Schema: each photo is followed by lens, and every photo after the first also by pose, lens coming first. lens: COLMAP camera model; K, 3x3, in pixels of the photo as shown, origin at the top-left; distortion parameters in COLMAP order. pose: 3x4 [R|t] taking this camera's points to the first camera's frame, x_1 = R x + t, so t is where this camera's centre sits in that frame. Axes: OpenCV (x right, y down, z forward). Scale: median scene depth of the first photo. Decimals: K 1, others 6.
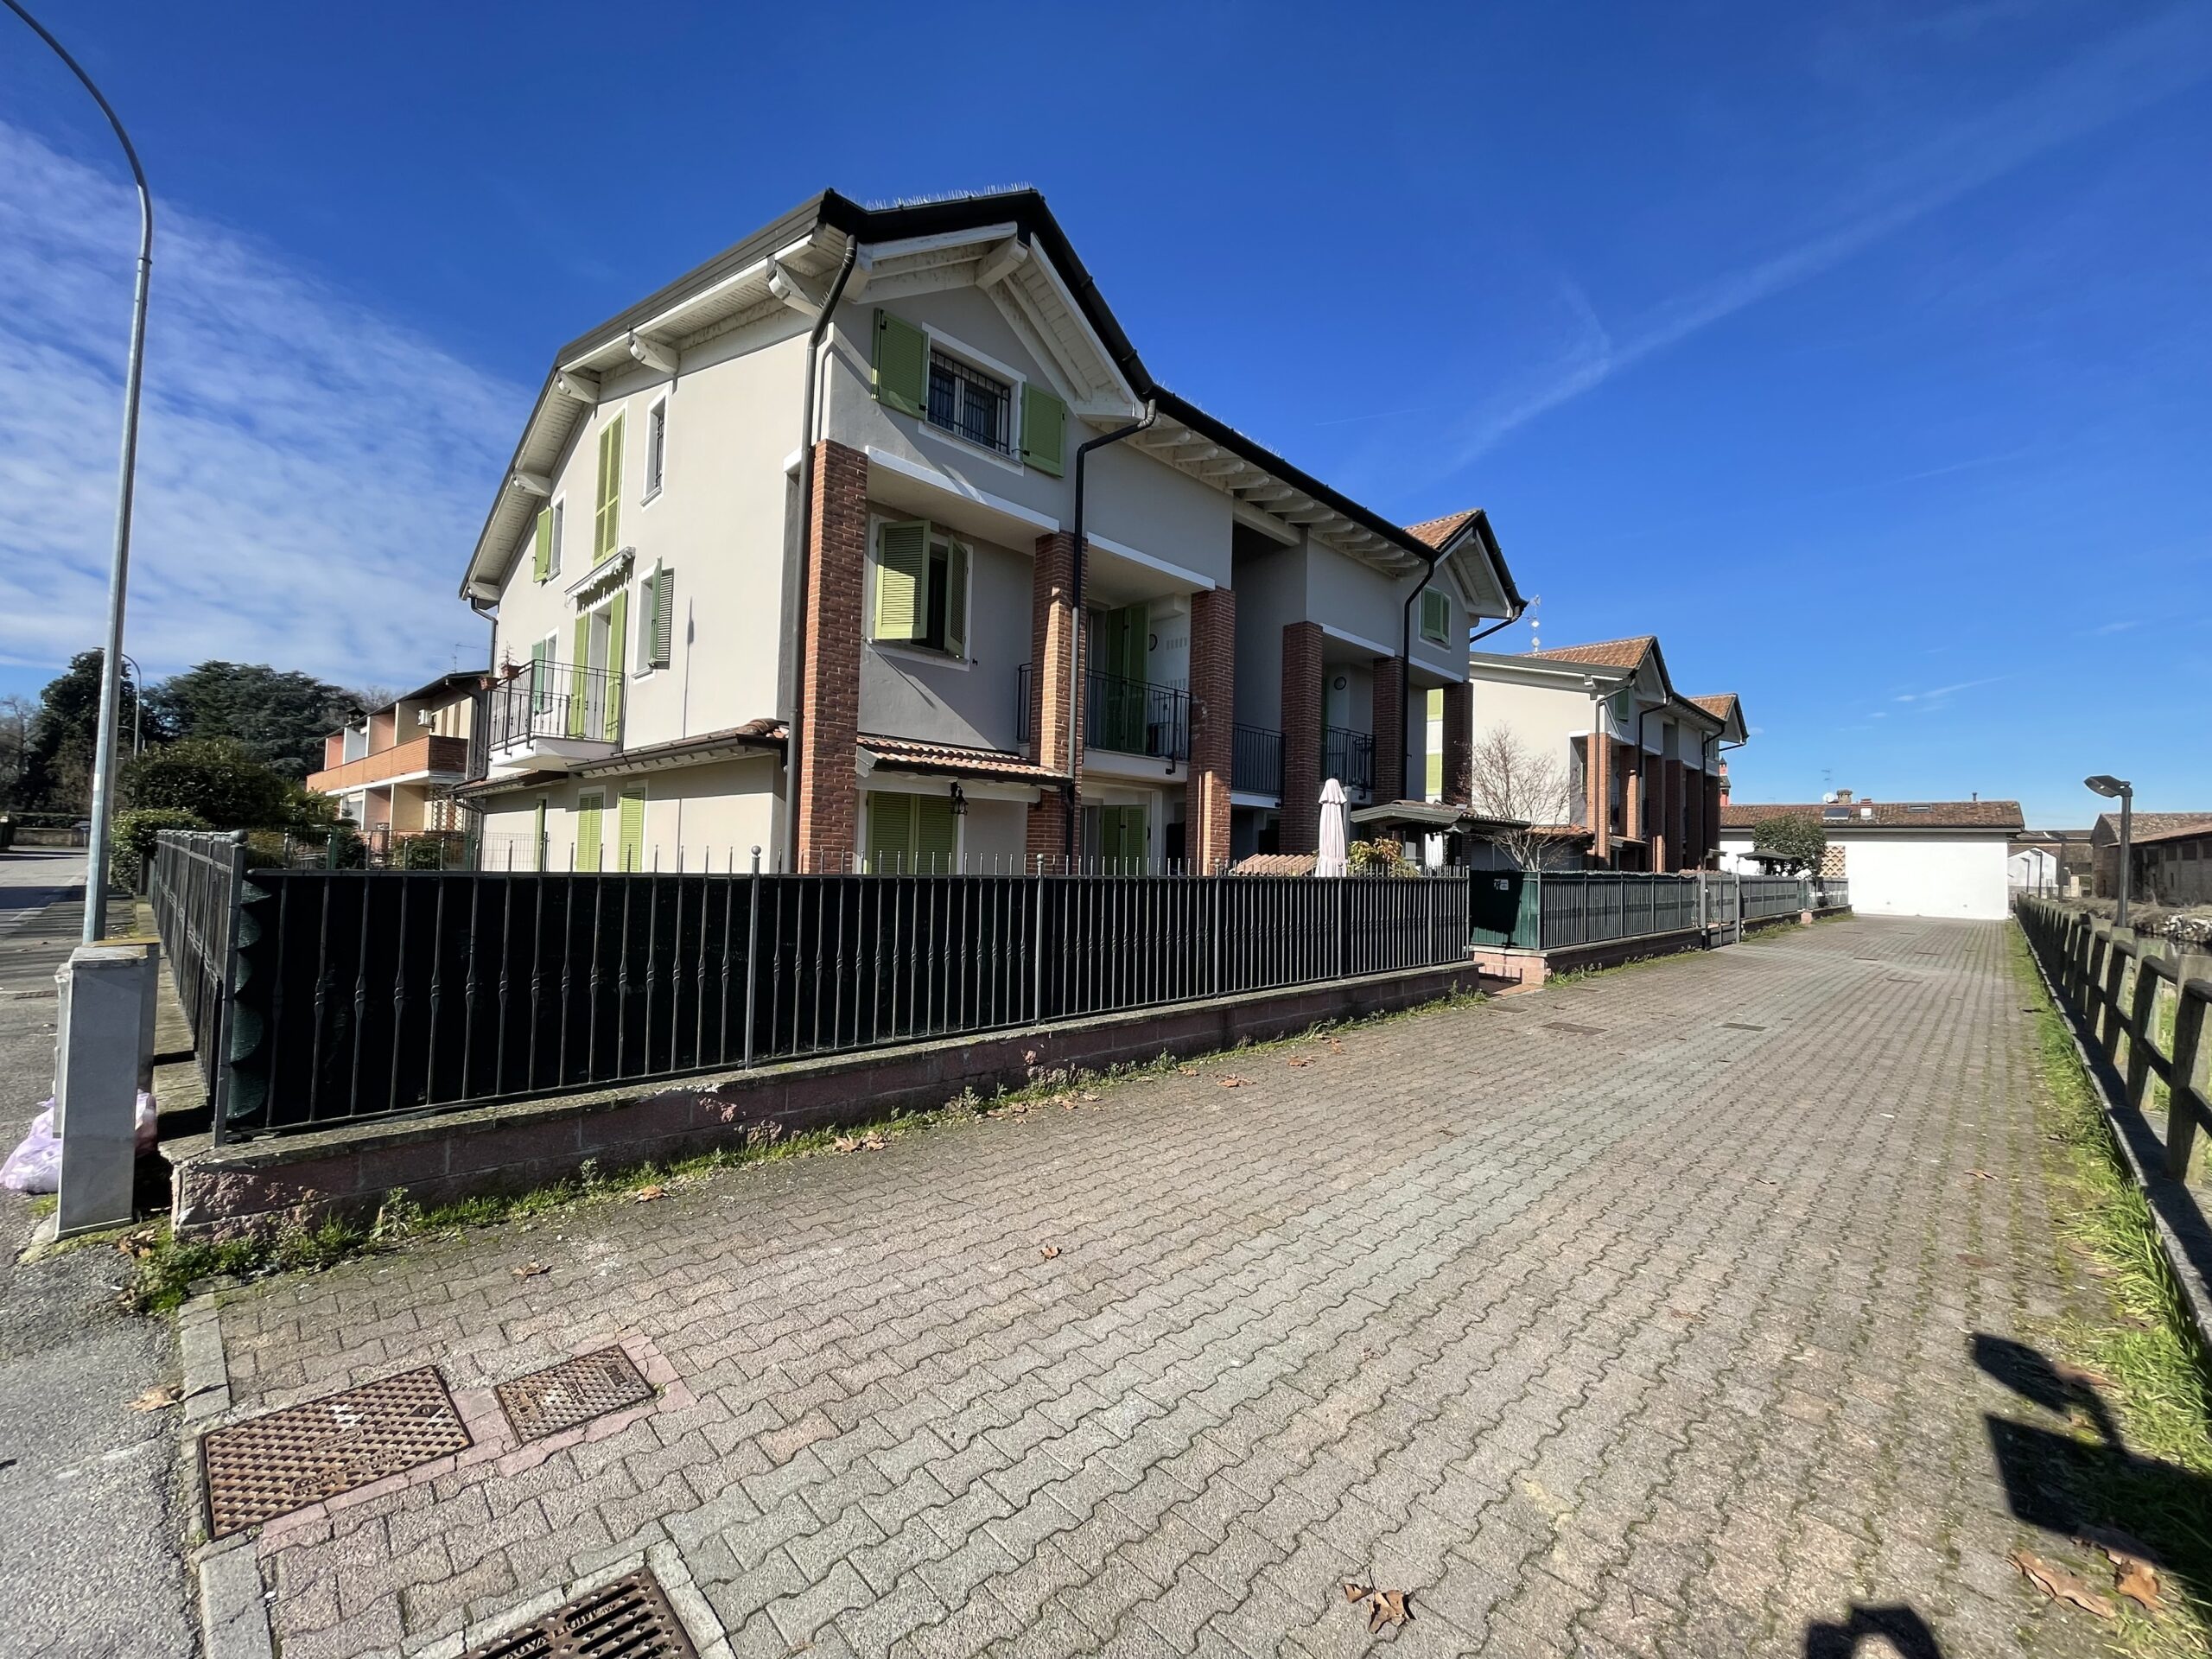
lens RADIAL K [[890.5, 0, 1105.2], [0, 890.5, 822.3], [0, 0, 1]] dist [-0.003413, 0.000647]
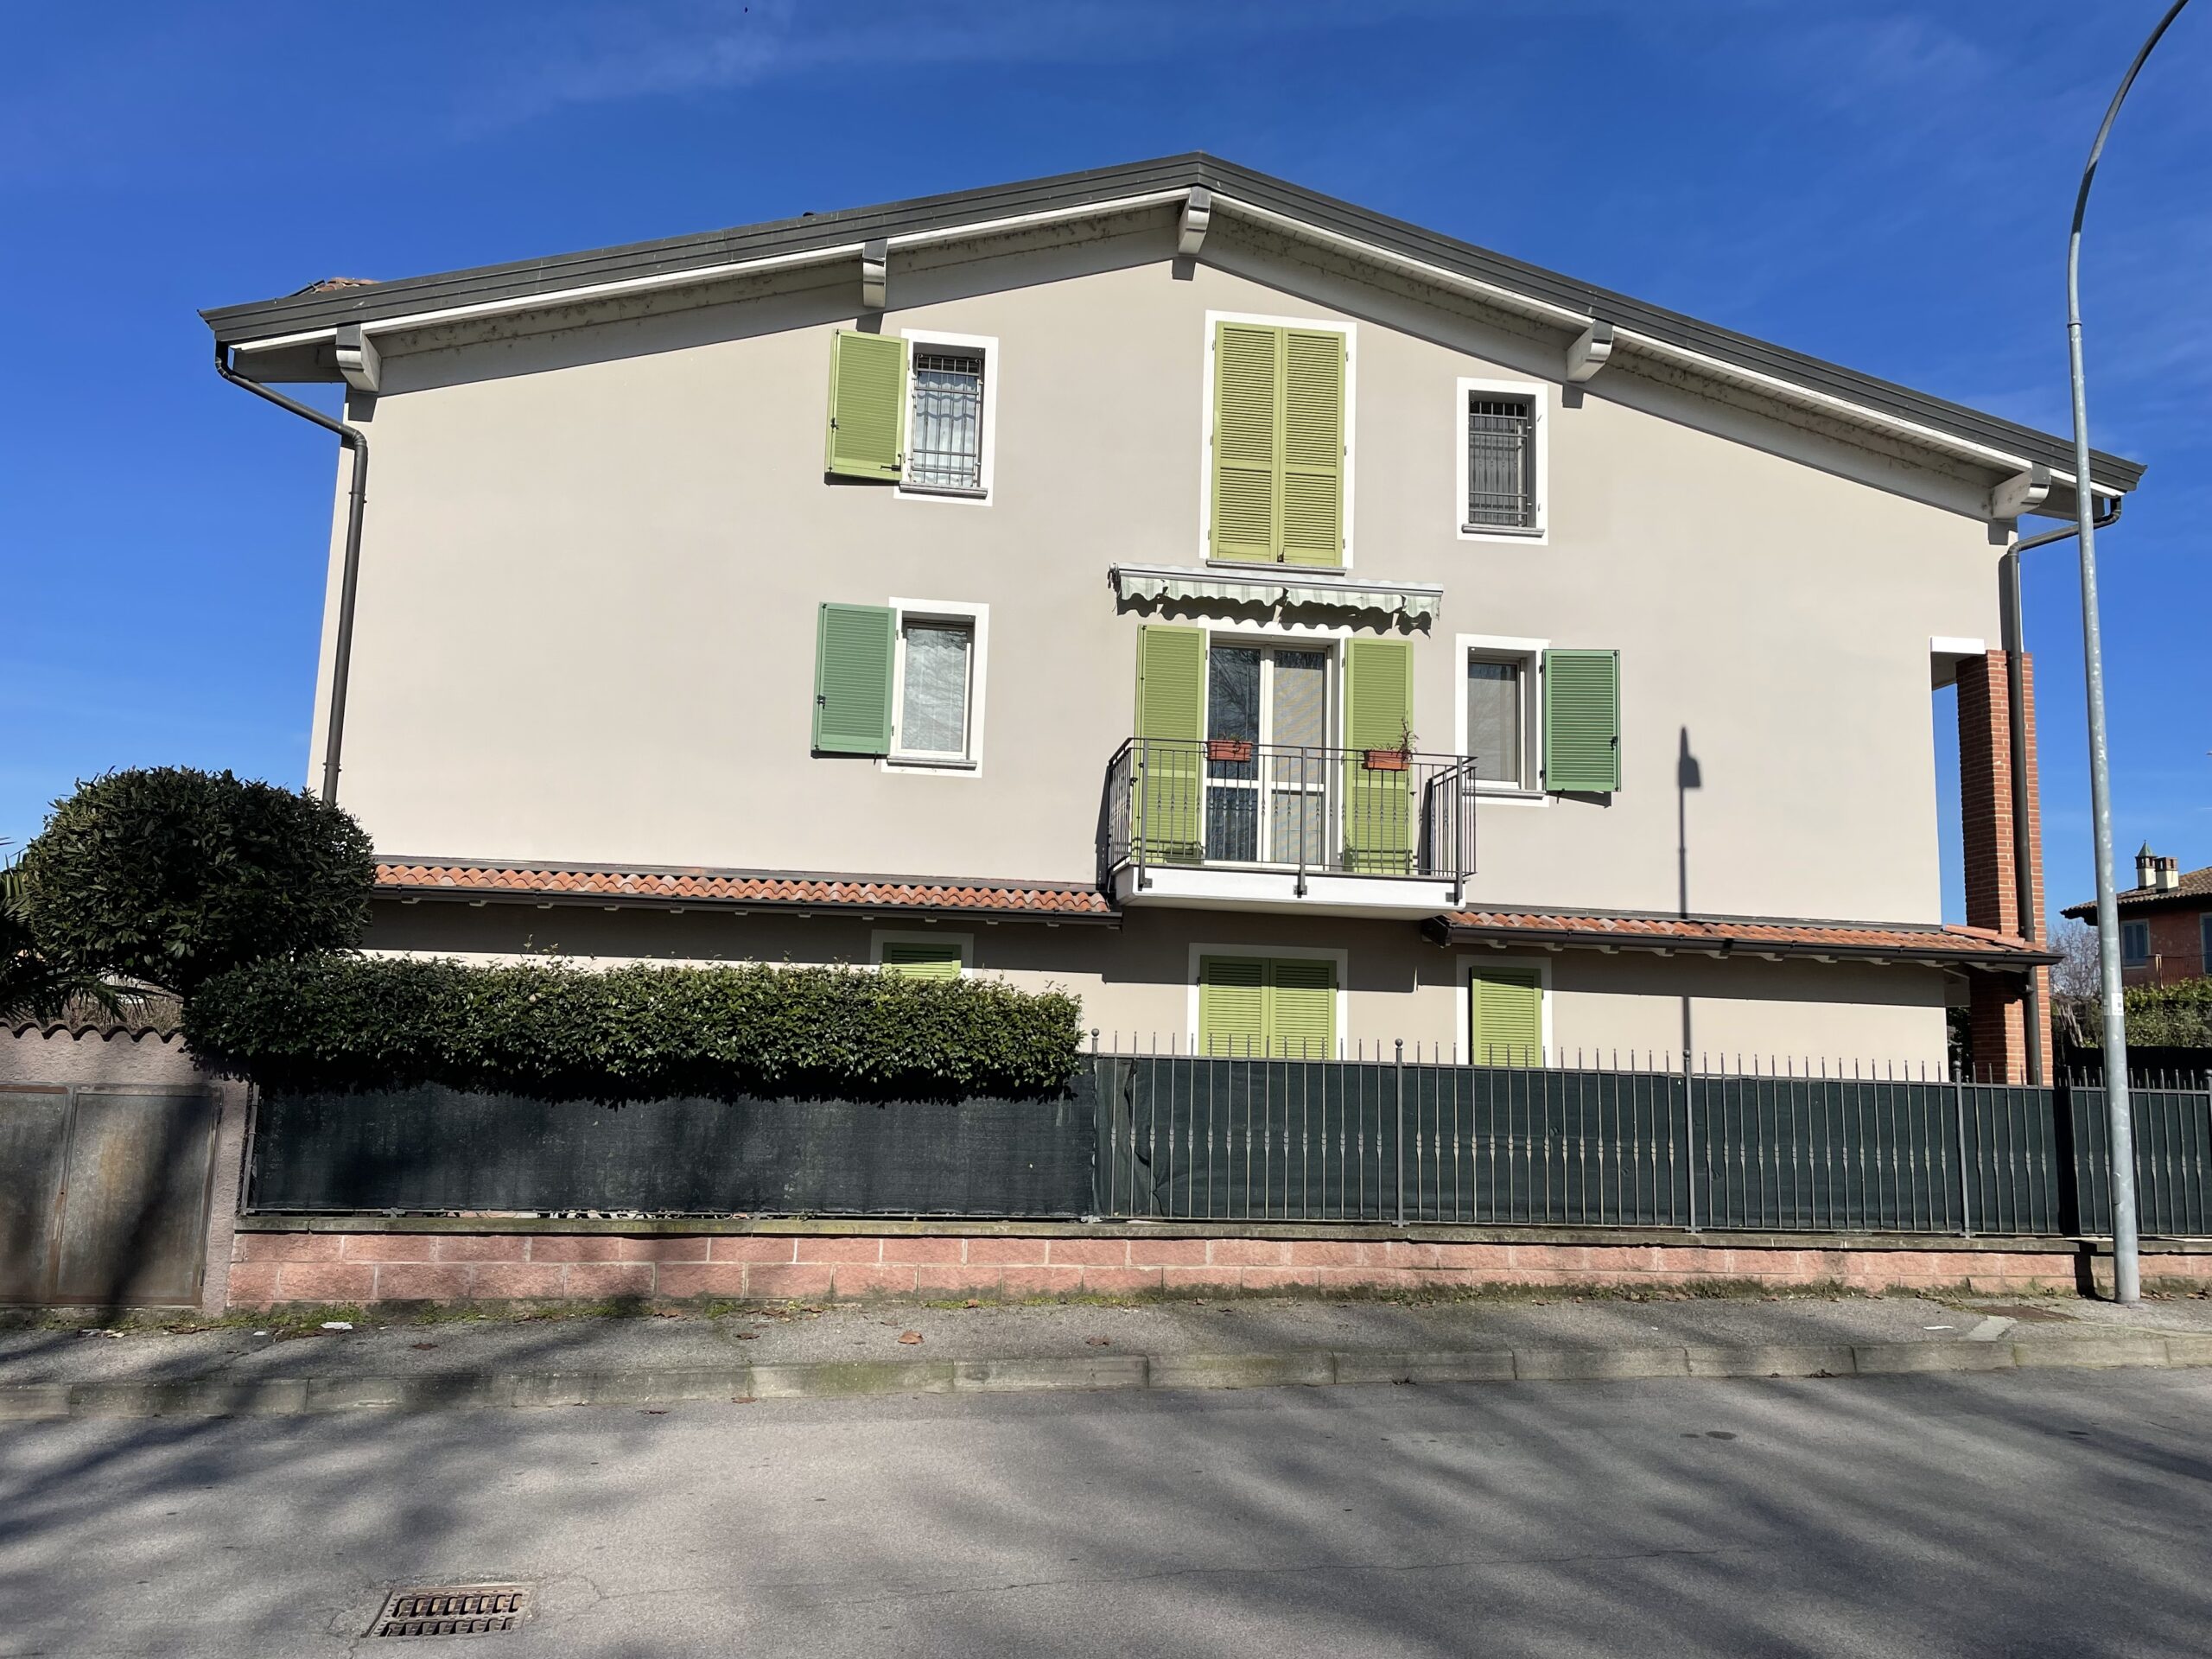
lens RADIAL K [[1646.4, 0, 1087.0], [0, 1646.4, 830.6], [0, 0, 1]] dist [0.069482, -0.031574]
pose [[0.602105, 0.098087, 0.792369, -1.603360], [-0.045627, 0.995030, -0.088503, -0.015172], [-0.797112, 0.017135, 0.603588, 0.479720]]
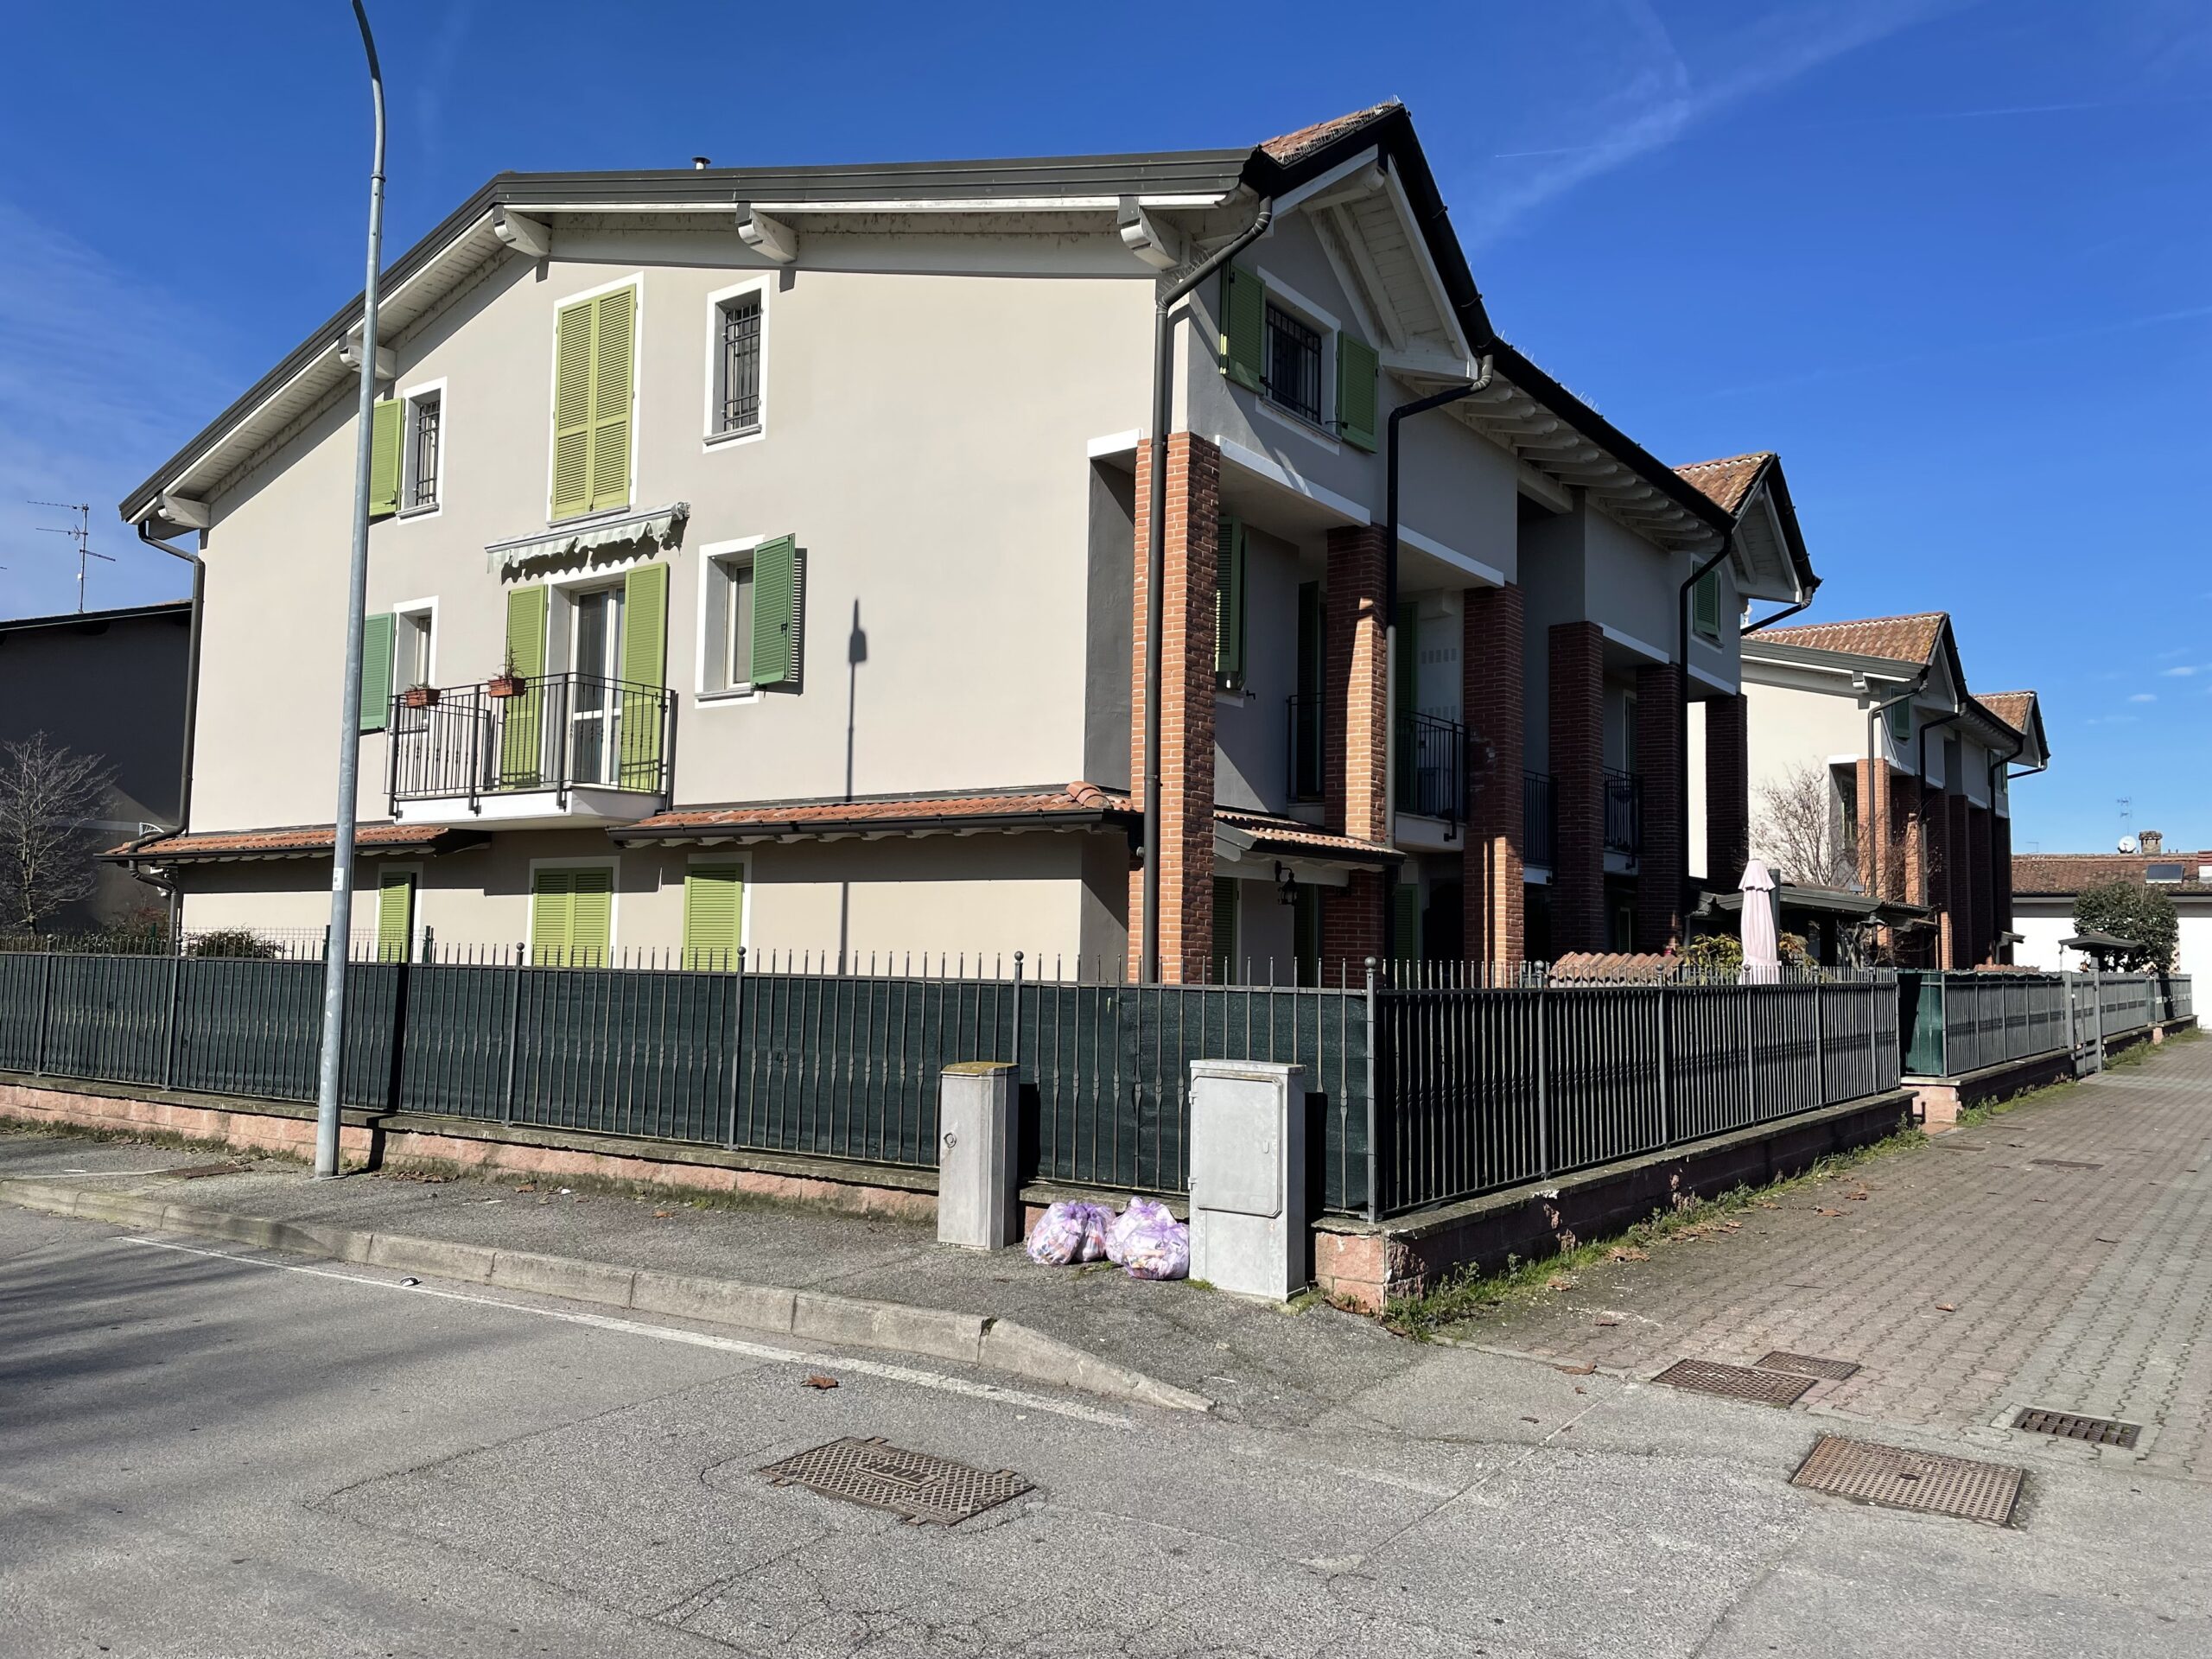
lens RADIAL K [[1646.4, 0, 1104.1], [0, 1646.4, 817.1], [0, 0, 1]] dist [0.069482, -0.031574]
pose [[0.988047, 0.002993, 0.154126, -0.405570], [0.002762, 0.999307, -0.037112, -0.023940], [-0.154130, 0.037094, 0.987354, -0.277044]]
